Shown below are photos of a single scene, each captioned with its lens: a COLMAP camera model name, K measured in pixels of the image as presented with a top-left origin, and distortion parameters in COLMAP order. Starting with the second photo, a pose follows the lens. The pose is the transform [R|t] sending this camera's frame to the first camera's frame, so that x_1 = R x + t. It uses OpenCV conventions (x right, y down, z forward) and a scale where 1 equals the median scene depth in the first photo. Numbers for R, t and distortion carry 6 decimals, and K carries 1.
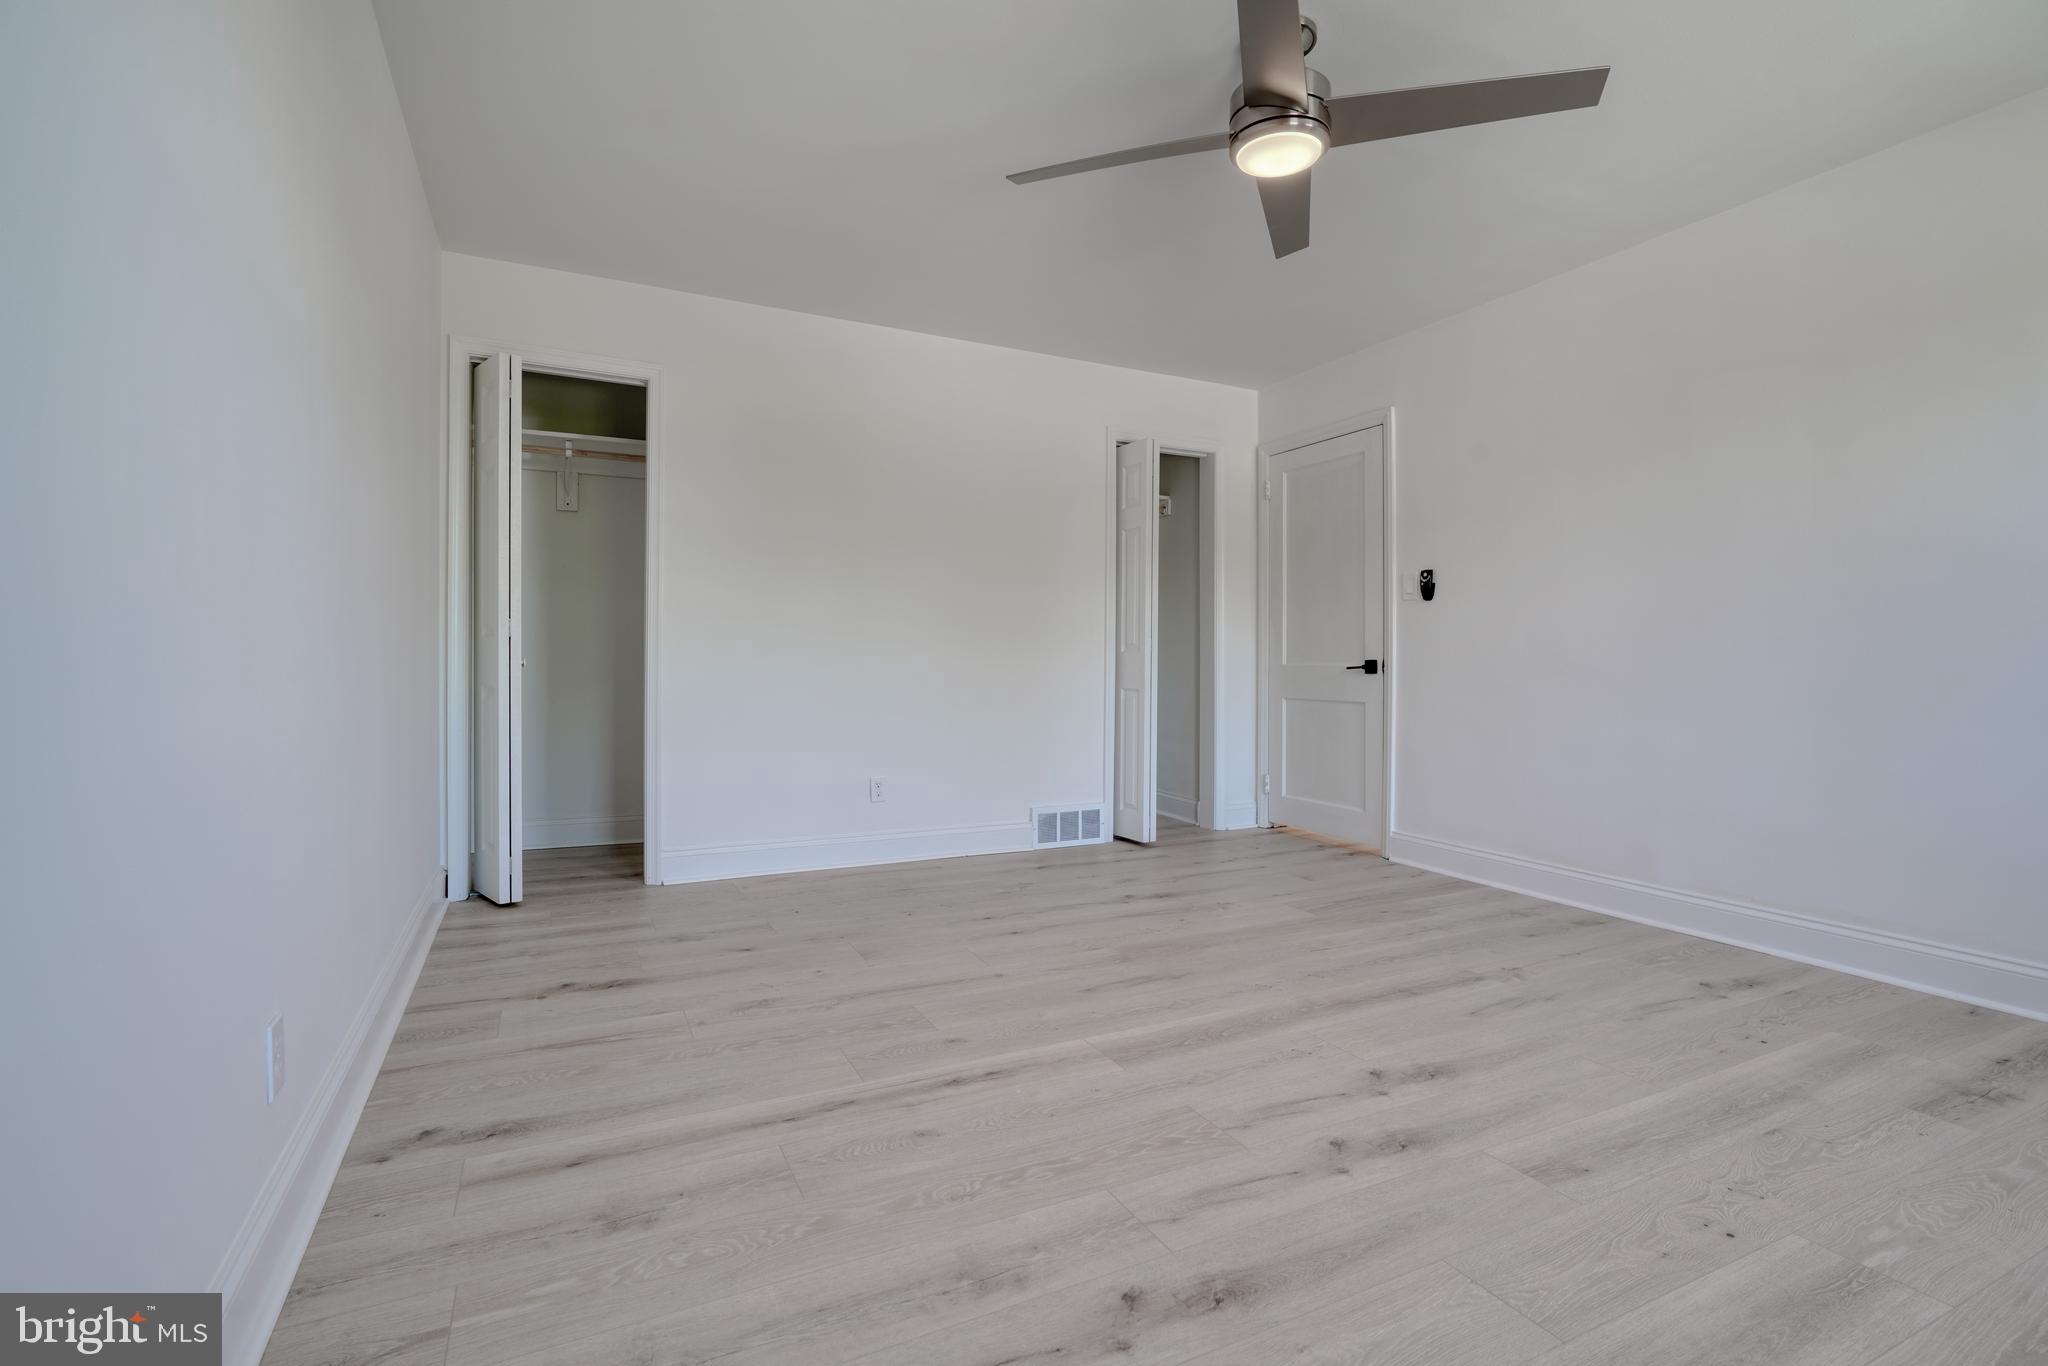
lens RADIAL K [[928.5, 0, 1017.3], [0, 928.5, 675.3], [0, 0, 1]] dist [-0.012921, 0.006259]
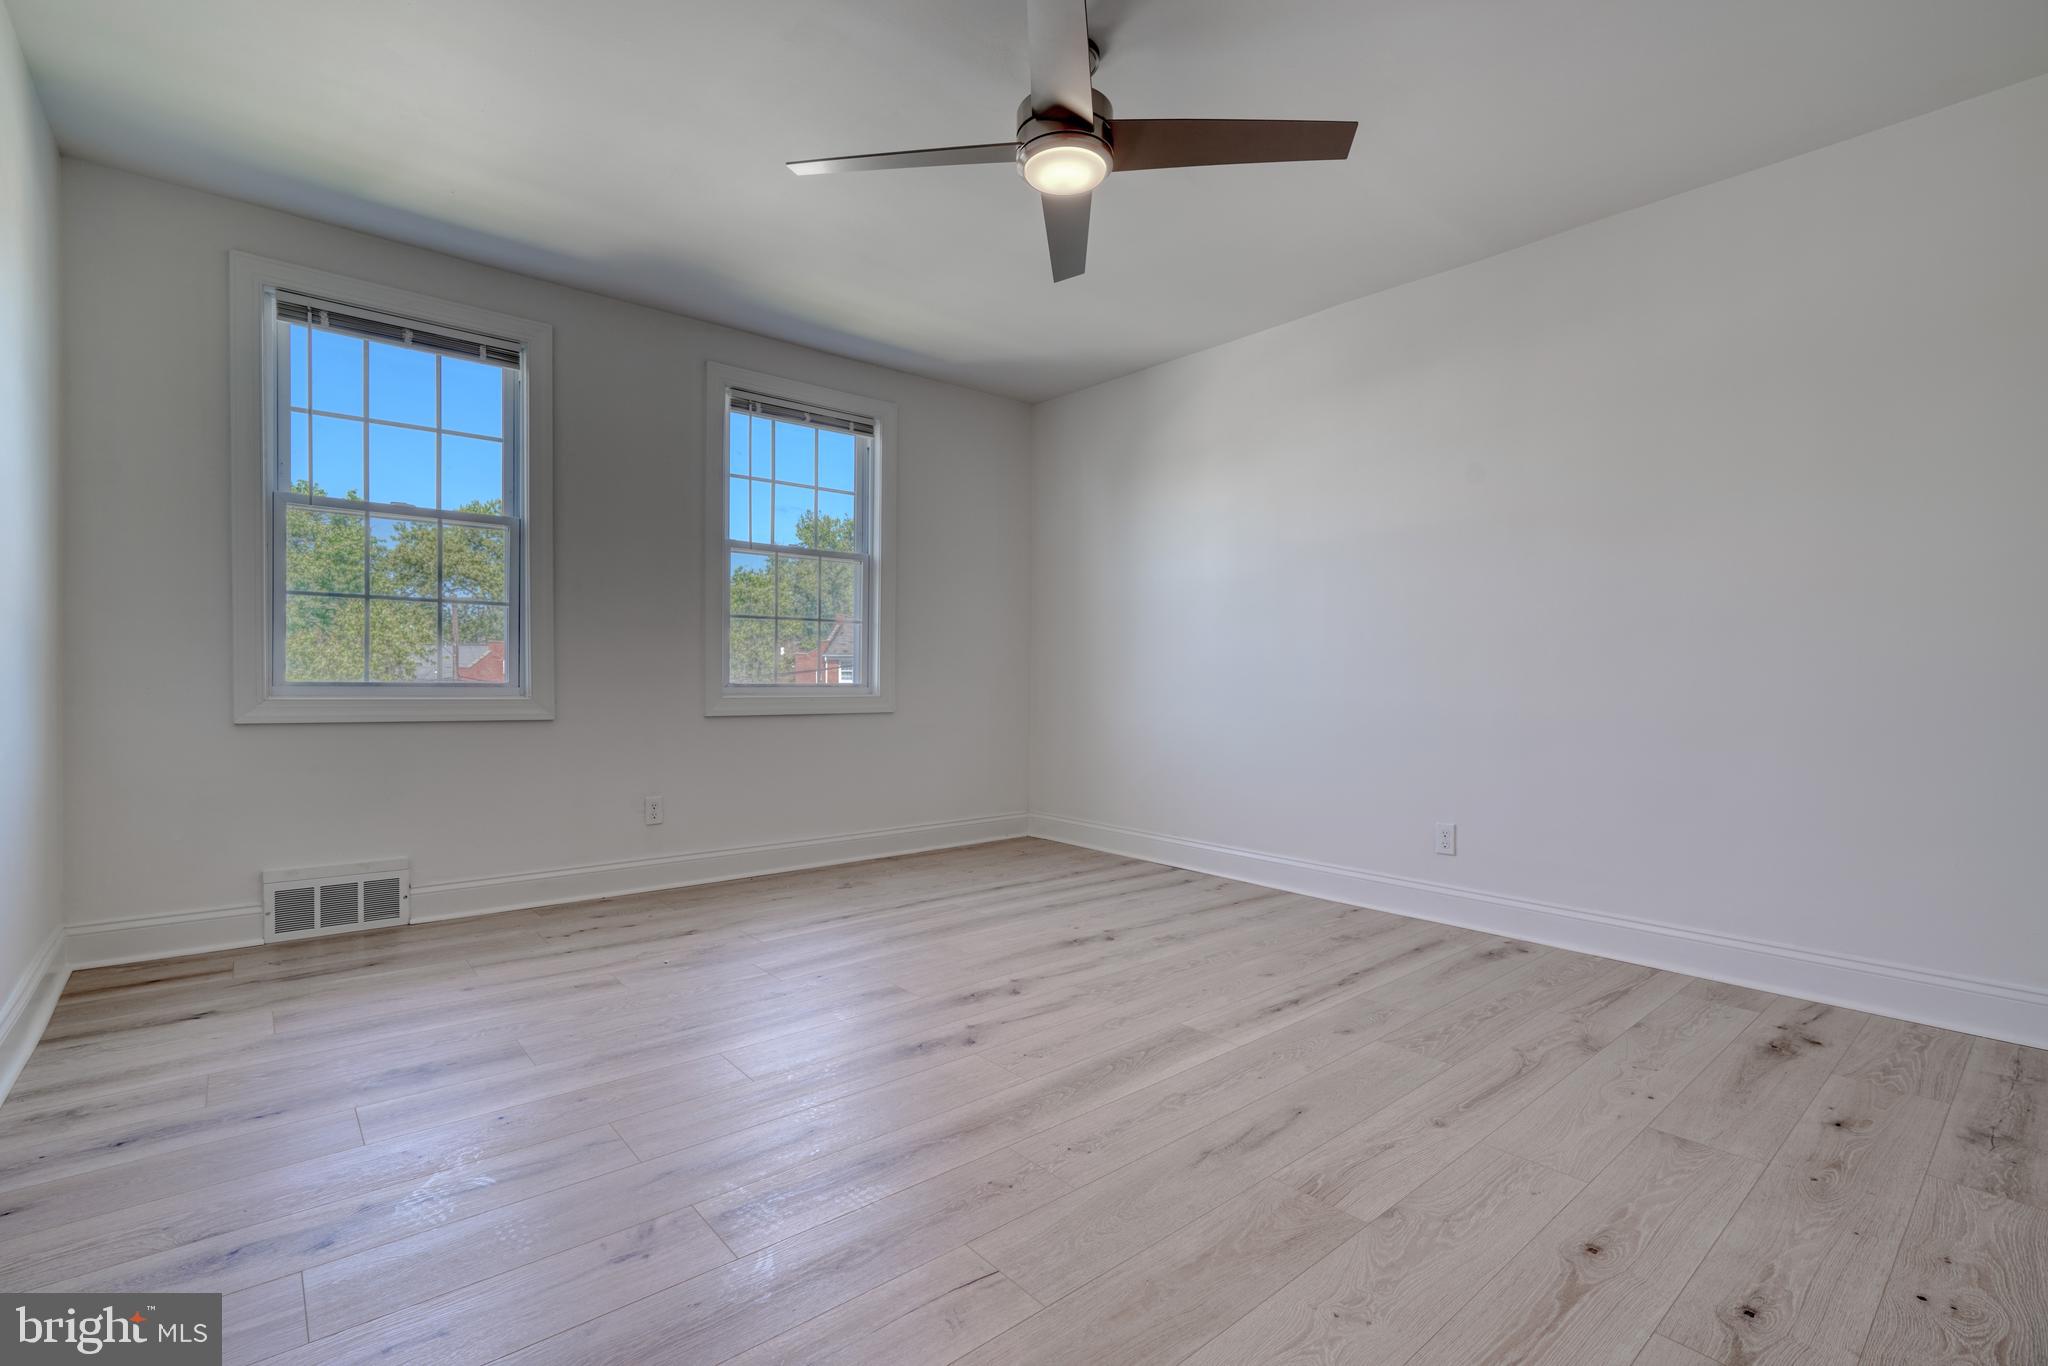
lens RADIAL K [[928.5, 0, 1026.3], [0, 928.5, 673.9], [0, 0, 1]] dist [-0.012921, 0.006259]
pose [[-0.966969, -0.011892, -0.254615, 0.624472], [-0.016854, 0.999708, 0.017318, -0.034292], [0.254334, 0.021037, -0.966888, 2.131076]]
